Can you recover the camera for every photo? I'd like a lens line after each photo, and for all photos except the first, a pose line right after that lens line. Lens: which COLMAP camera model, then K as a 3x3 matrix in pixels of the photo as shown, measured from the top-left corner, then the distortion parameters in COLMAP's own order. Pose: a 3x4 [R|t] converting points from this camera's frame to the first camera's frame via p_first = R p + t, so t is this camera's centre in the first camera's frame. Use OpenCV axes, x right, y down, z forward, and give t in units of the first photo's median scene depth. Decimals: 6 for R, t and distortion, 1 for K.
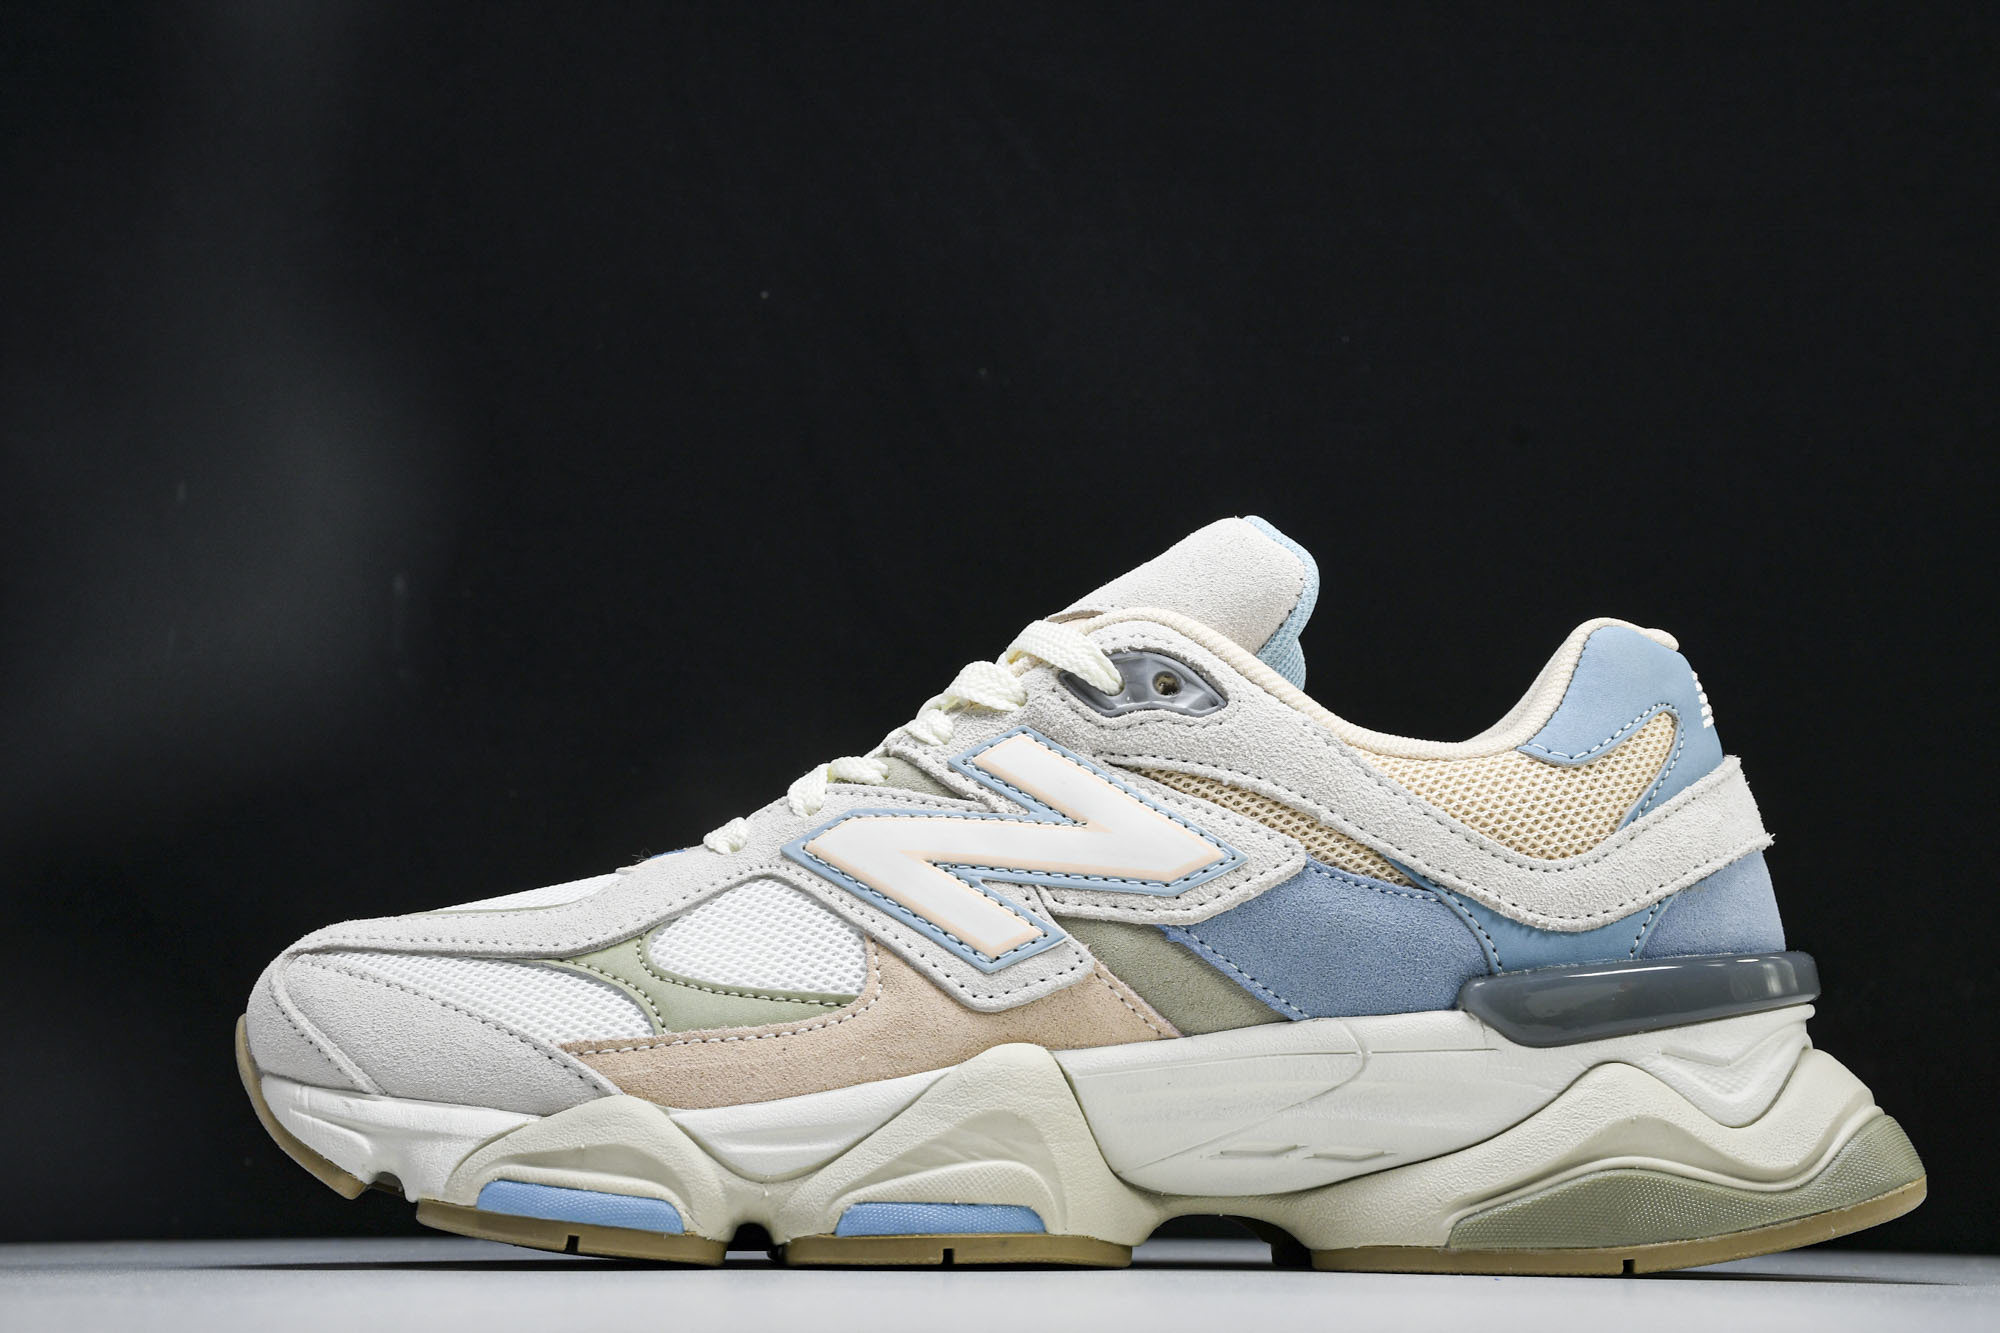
lens RADIAL K [[4362.2, 0, 1000.0], [0, 4362.2, 666.5], [0, 0, 1]] dist [0.341620, 0.096064]
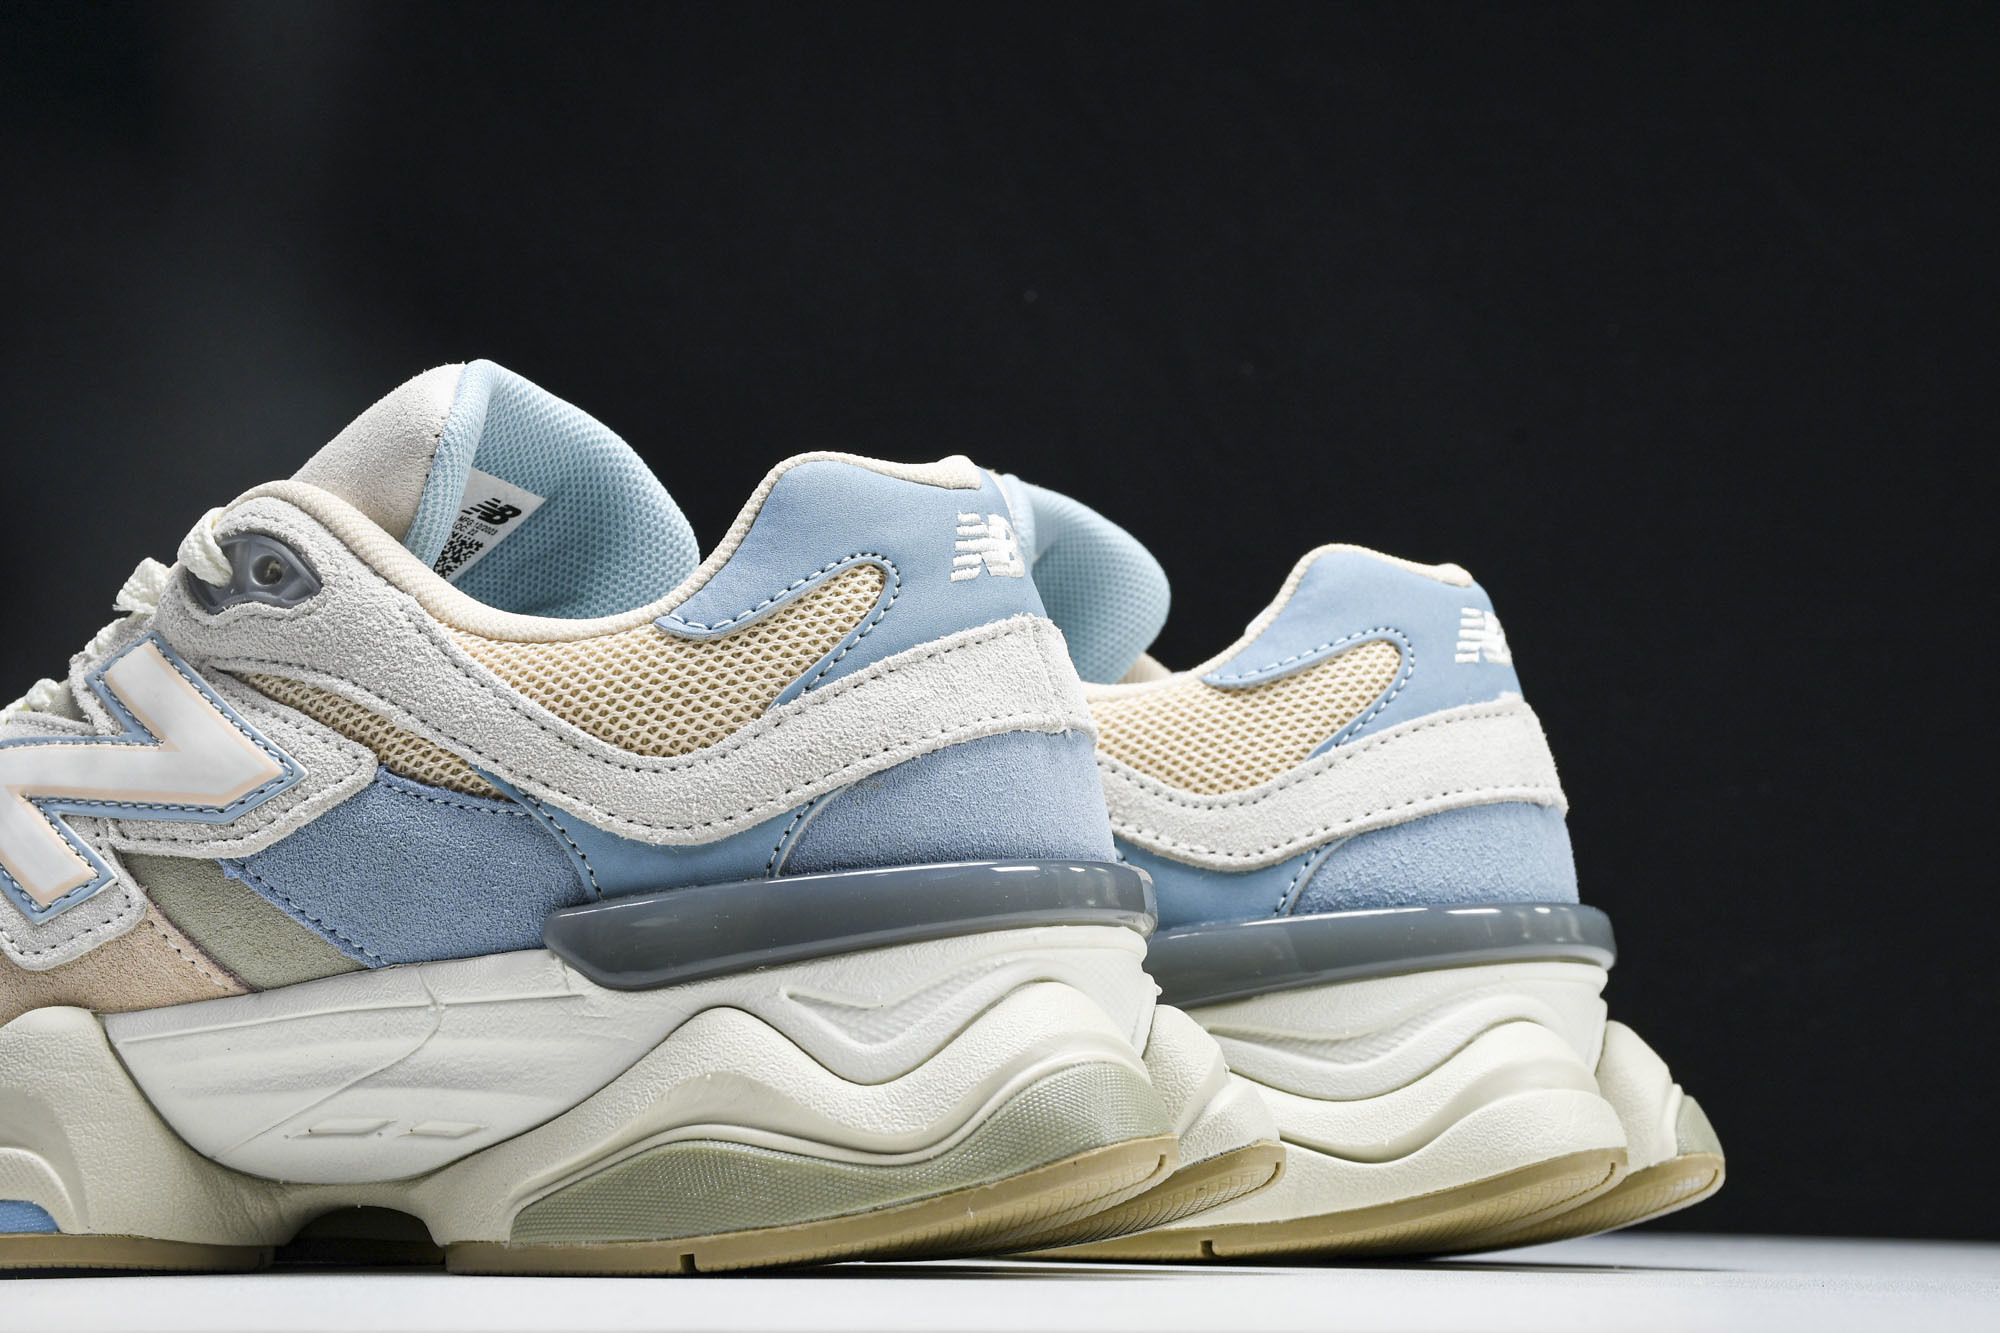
lens RADIAL K [[4362.2, 0, 1000.0], [0, 4362.2, 666.5], [0, 0, 1]] dist [0.341620, 0.096064]
pose [[0.883482, -0.058474, -0.464802, 0.554553], [0.056783, 0.998231, -0.017651, 0.045304], [0.465012, -0.010799, 0.885239, 0.324050]]
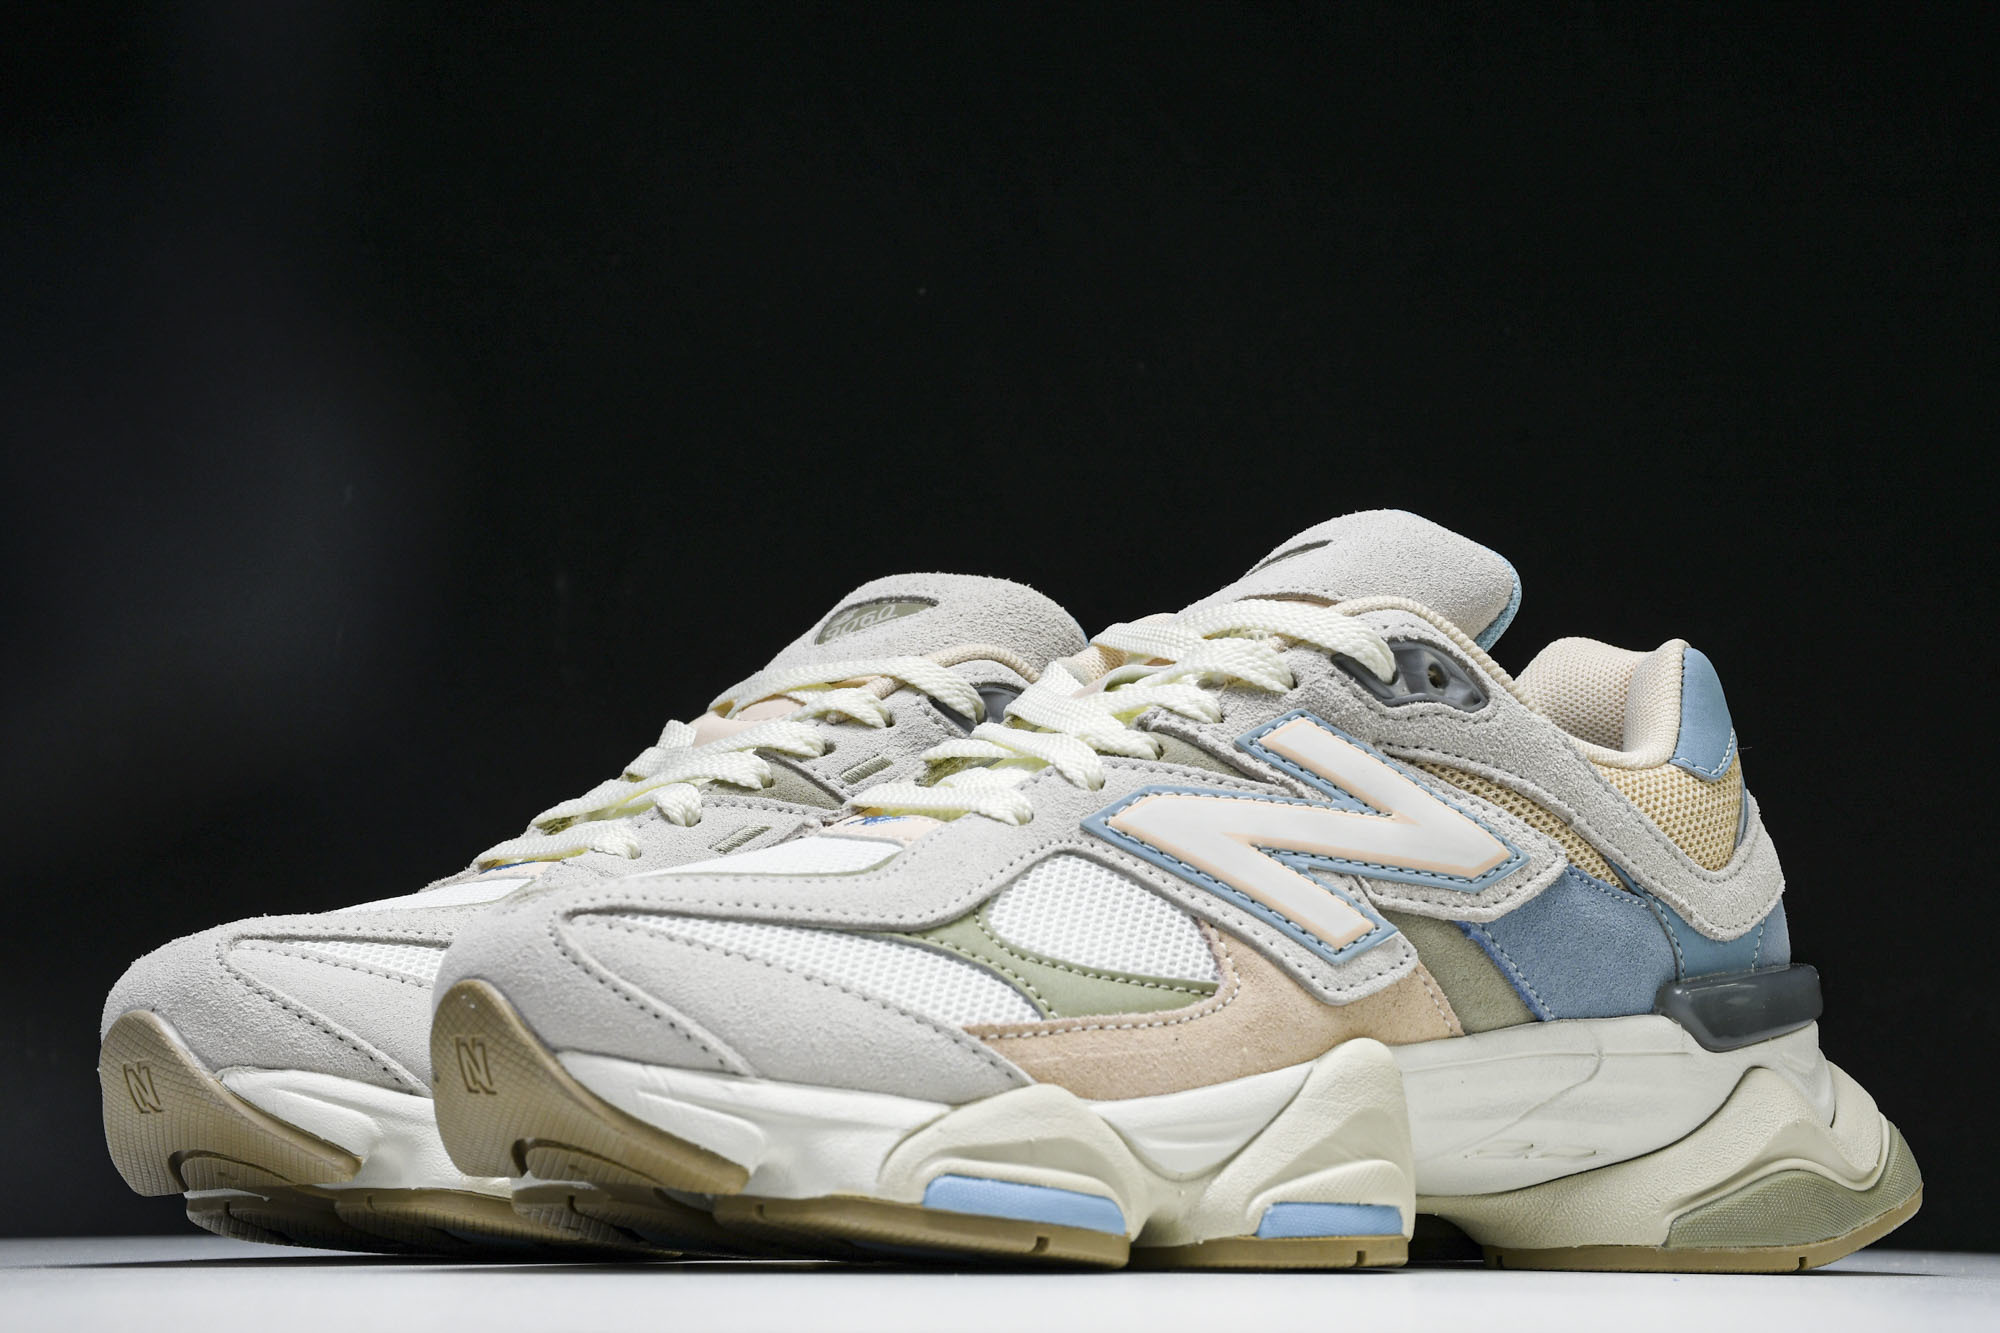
lens RADIAL K [[4362.2, 0, 1000.0], [0, 4362.2, 666.5], [0, 0, 1]] dist [0.341620, 0.096064]
pose [[0.816142, 0.068488, 0.573778, -0.614136], [-0.072531, 0.997240, -0.015864, 0.024759], [-0.573281, -0.028669, 0.818857, 0.248525]]
